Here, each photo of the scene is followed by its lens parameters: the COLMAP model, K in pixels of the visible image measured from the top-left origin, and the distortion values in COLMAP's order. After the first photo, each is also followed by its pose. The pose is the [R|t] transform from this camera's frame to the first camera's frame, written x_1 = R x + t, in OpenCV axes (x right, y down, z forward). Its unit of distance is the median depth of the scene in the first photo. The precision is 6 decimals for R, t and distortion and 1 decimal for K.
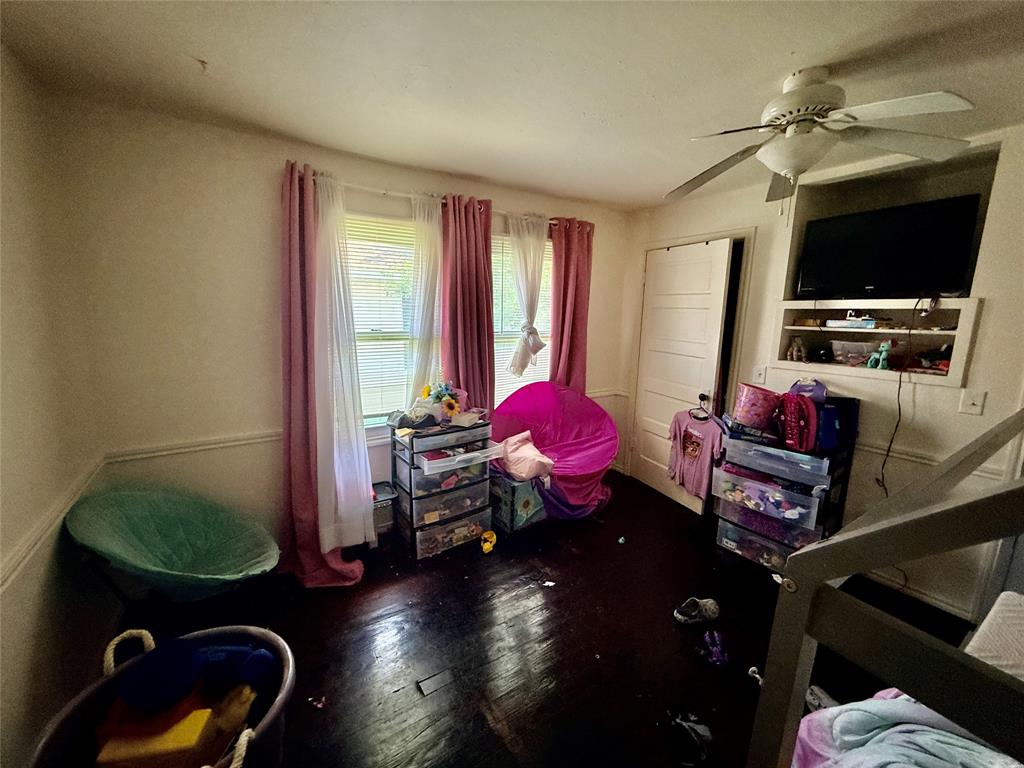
lens RADIAL K [[408.5, 0, 512.0], [0, 408.5, 384.0], [0, 0, 1]] dist [-0.001991, 0.000364]
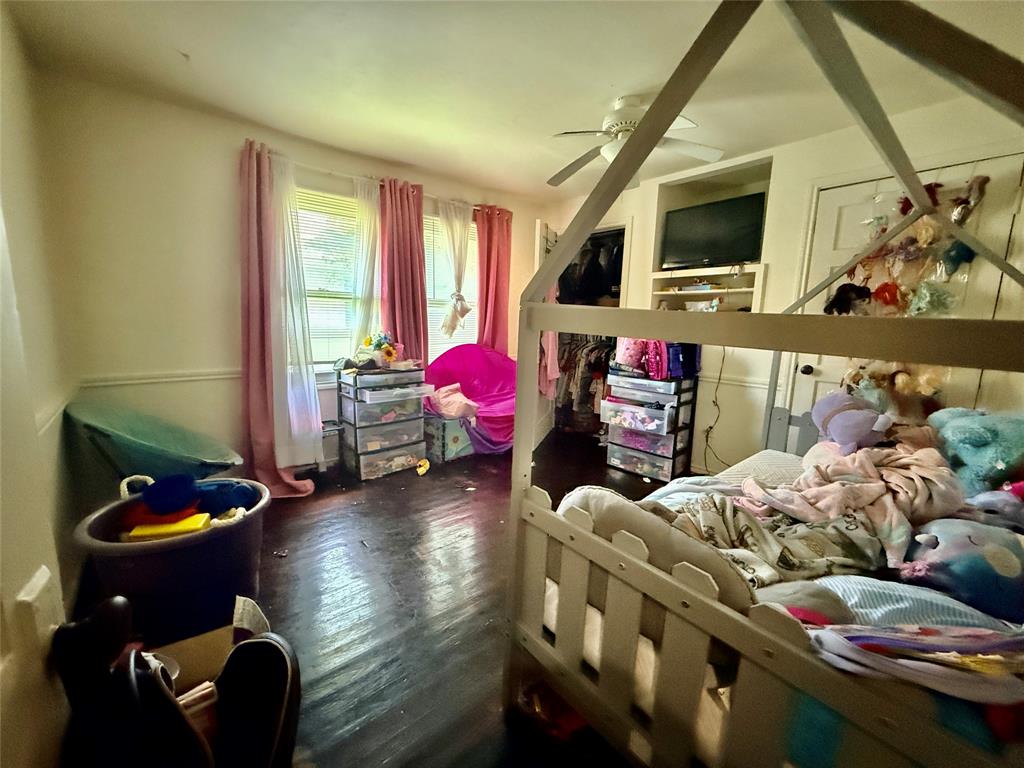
lens RADIAL K [[408.5, 0, 512.0], [0, 408.5, 384.0], [0, 0, 1]] dist [-0.001991, 0.000364]
pose [[0.991855, -0.011733, 0.126828, 0.053214], [0.013728, 0.999795, -0.014872, 0.163904], [-0.126627, 0.016492, 0.991813, -0.227860]]
